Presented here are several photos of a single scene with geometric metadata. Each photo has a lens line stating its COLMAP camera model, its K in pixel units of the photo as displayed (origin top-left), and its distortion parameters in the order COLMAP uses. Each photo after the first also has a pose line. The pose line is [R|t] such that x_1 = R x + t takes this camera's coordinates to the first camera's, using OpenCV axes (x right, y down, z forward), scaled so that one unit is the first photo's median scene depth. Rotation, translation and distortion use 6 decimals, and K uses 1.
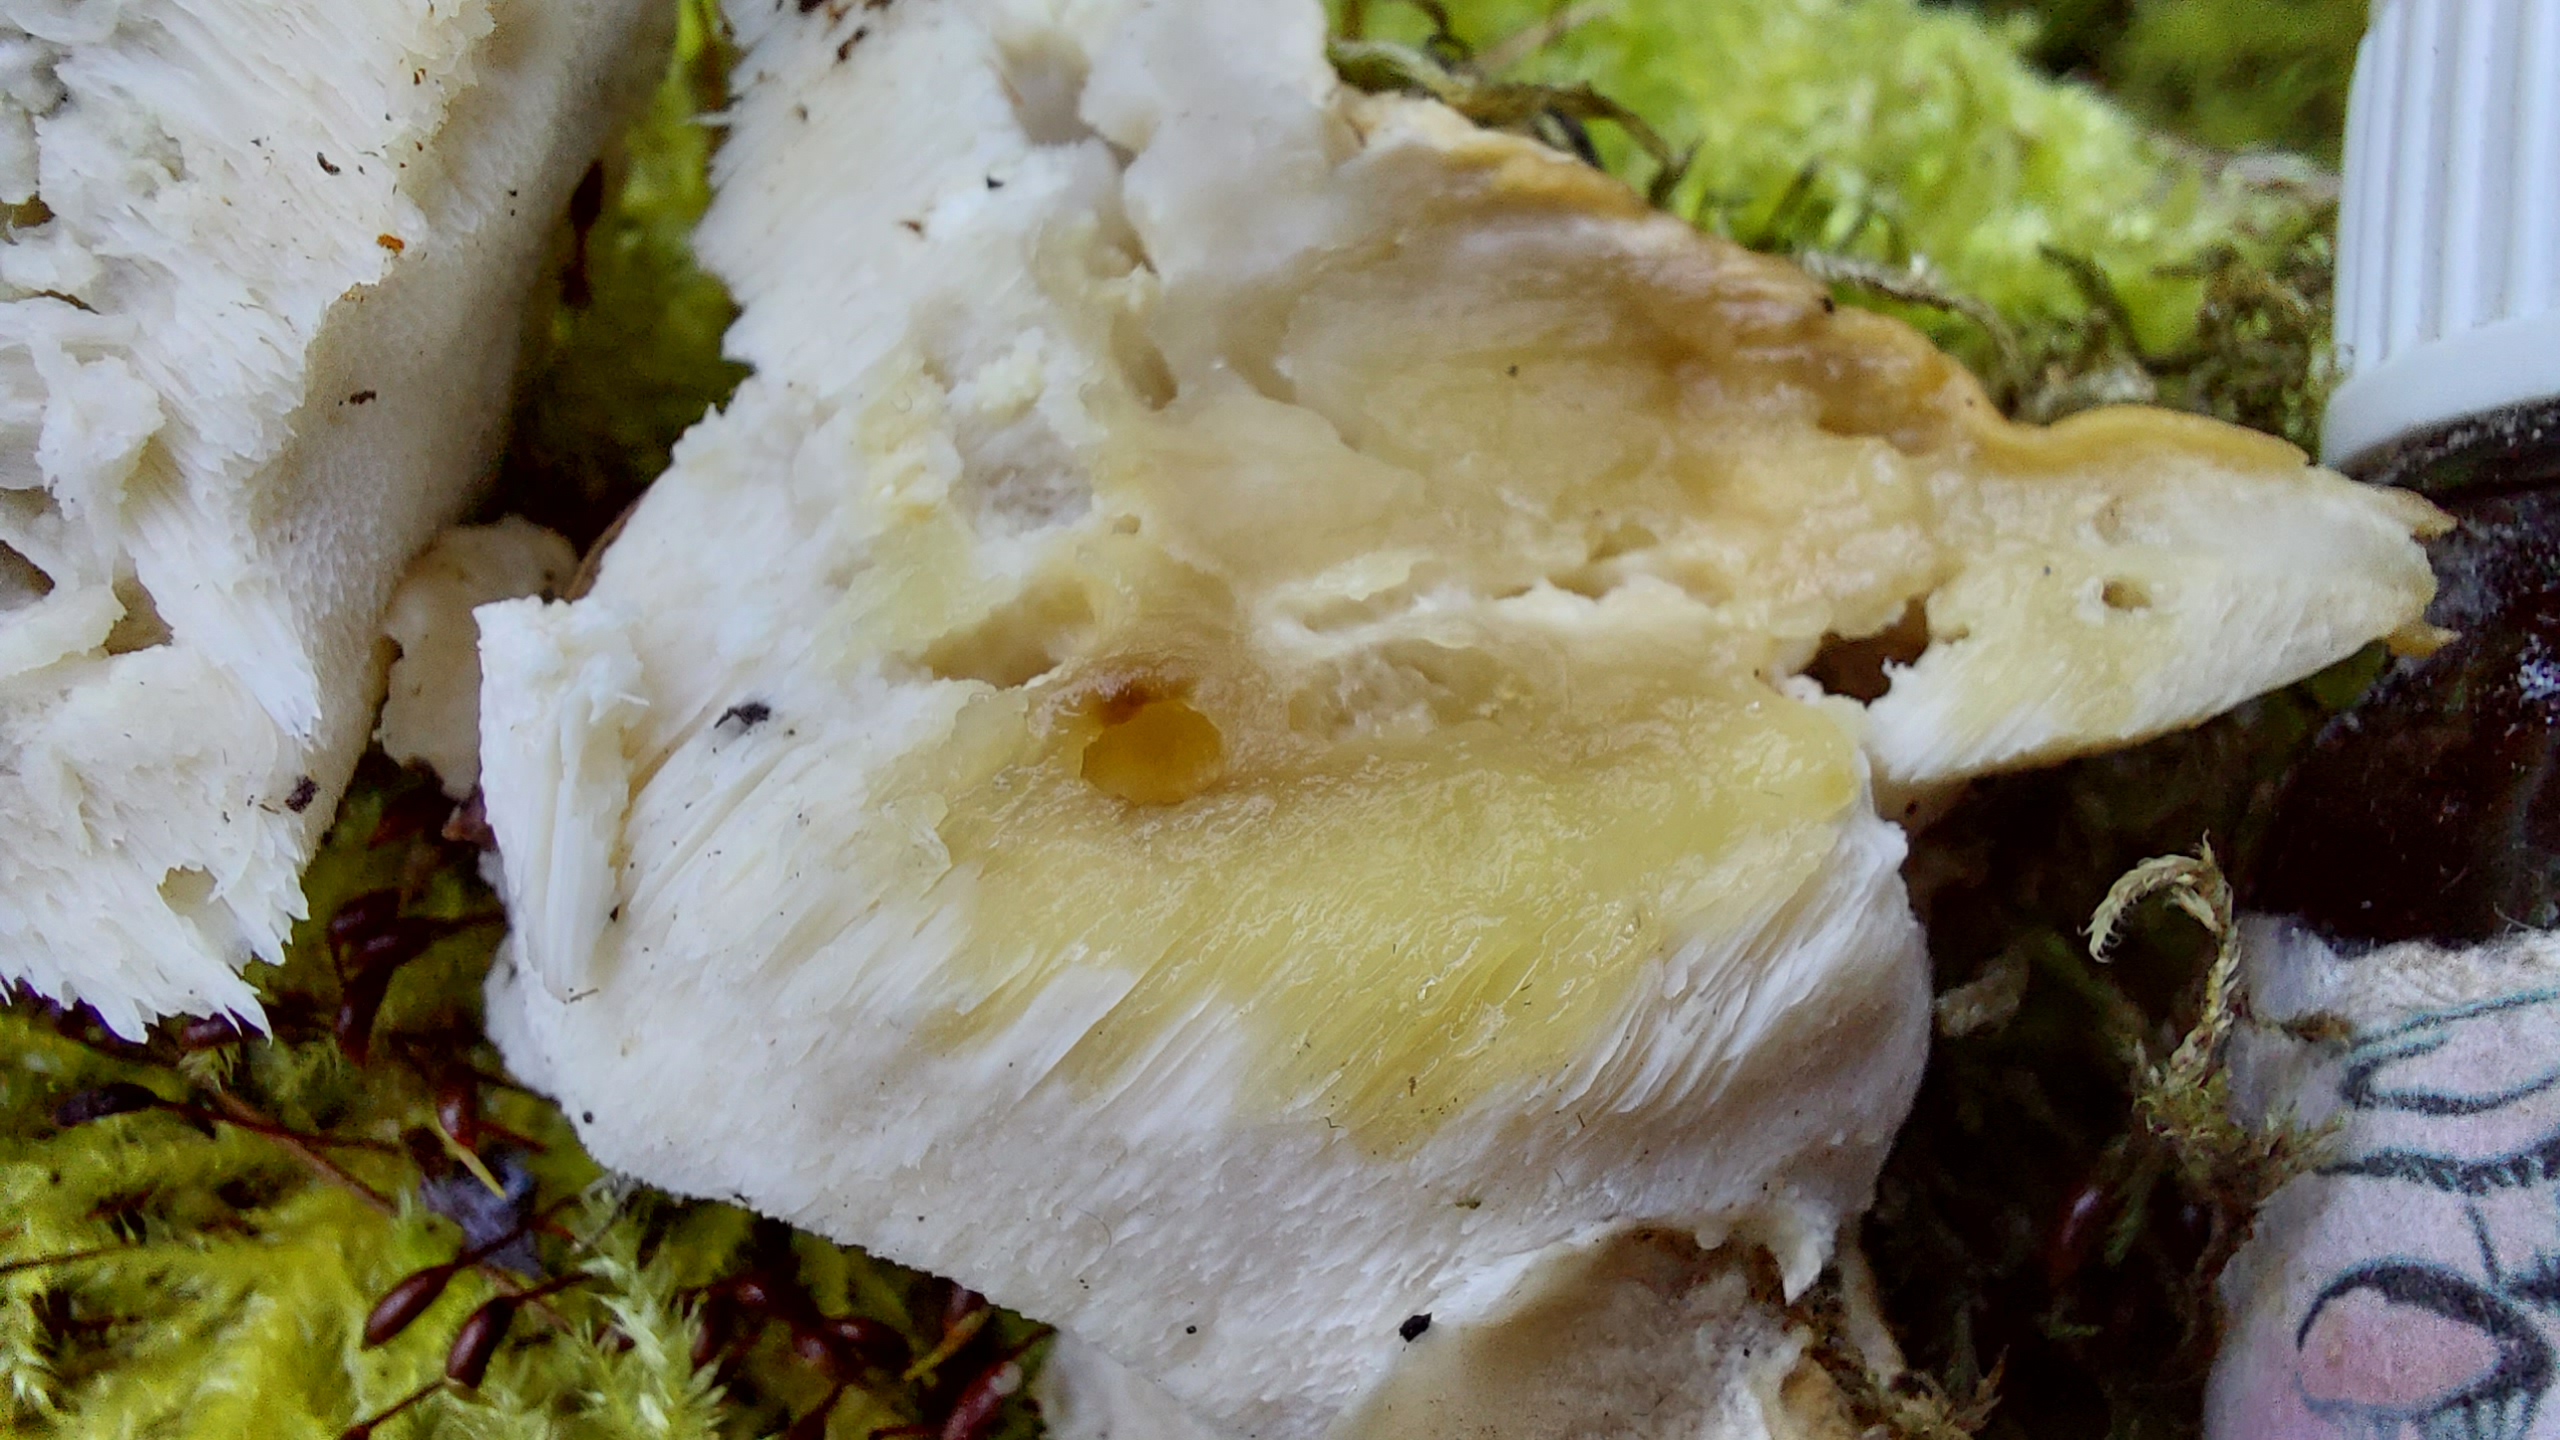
lens RADIAL K [[2036.2, 0, 1271.4], [0, 2036.2, 723.1], [0, 0, 1]] dist [-0.056577, 0.019902]
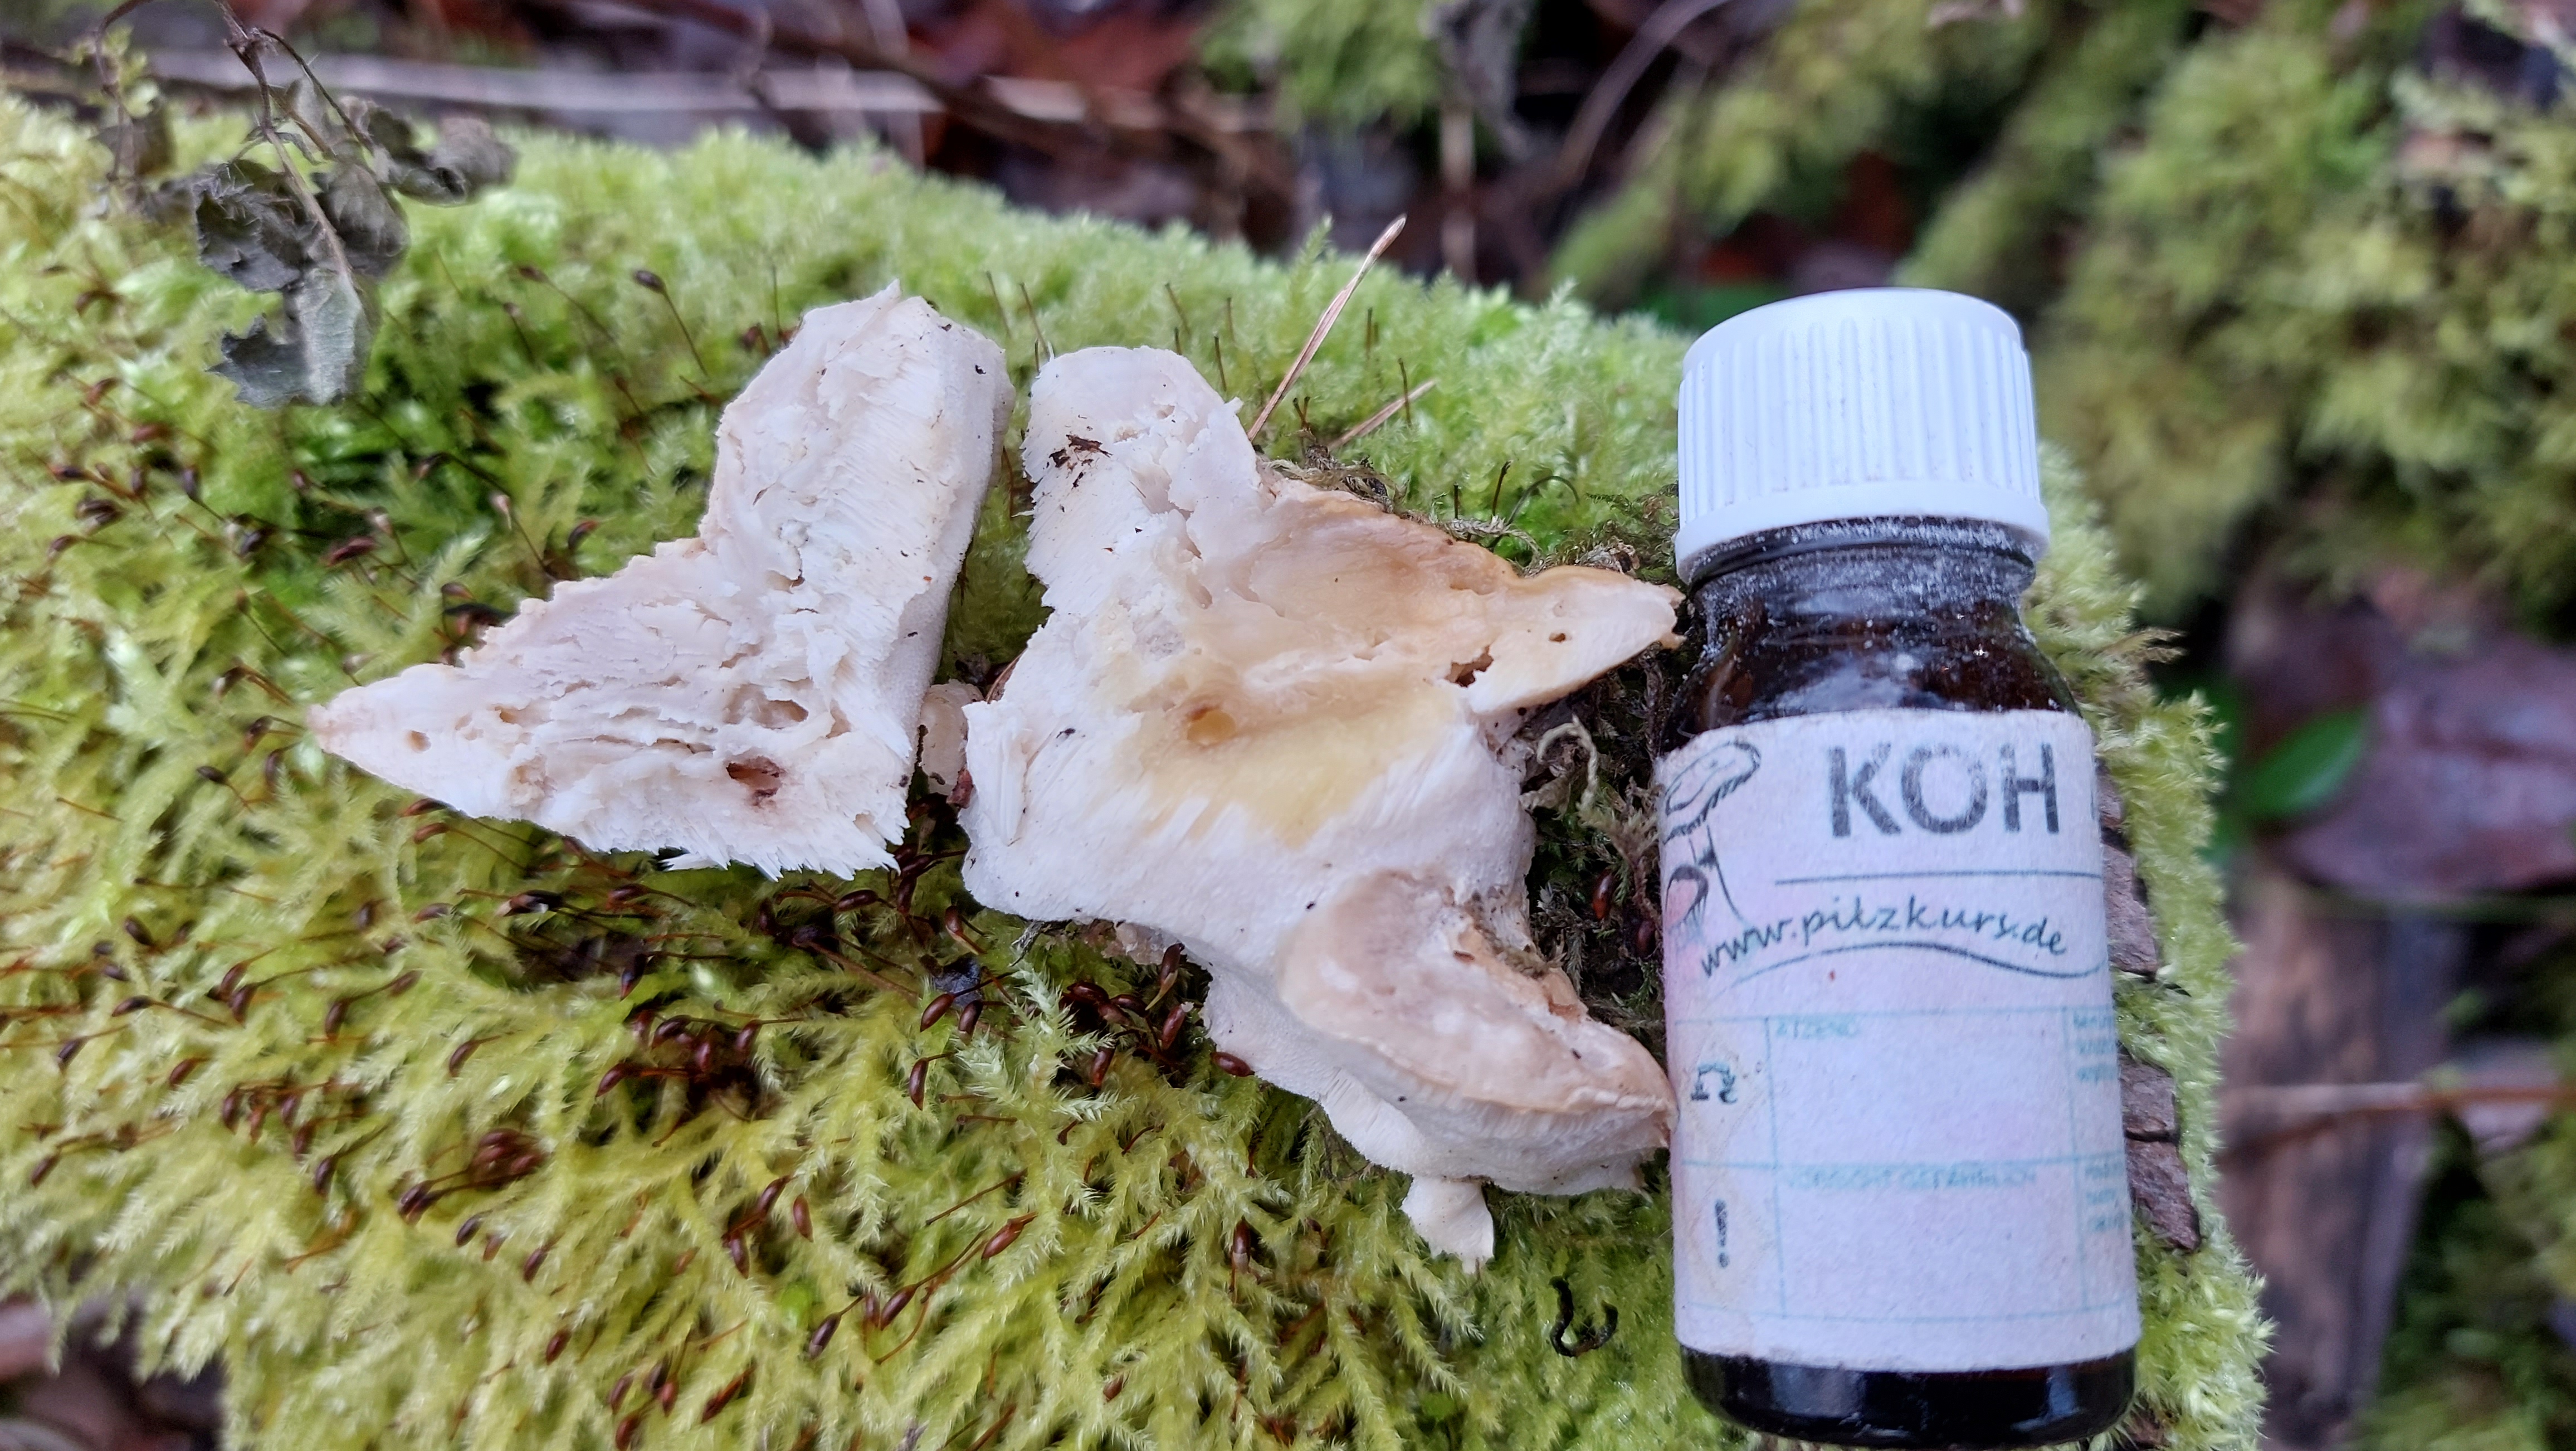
lens RADIAL K [[1795.0, 0, 1298.5], [0, 1795.0, 719.8], [0, 0, 1]] dist [0.003278, -0.000438]
pose [[0.991799, -0.103010, -0.075652, 0.234619], [0.096324, 0.991517, -0.087269, 0.215059], [0.084000, 0.079266, 0.993308, -1.362009]]
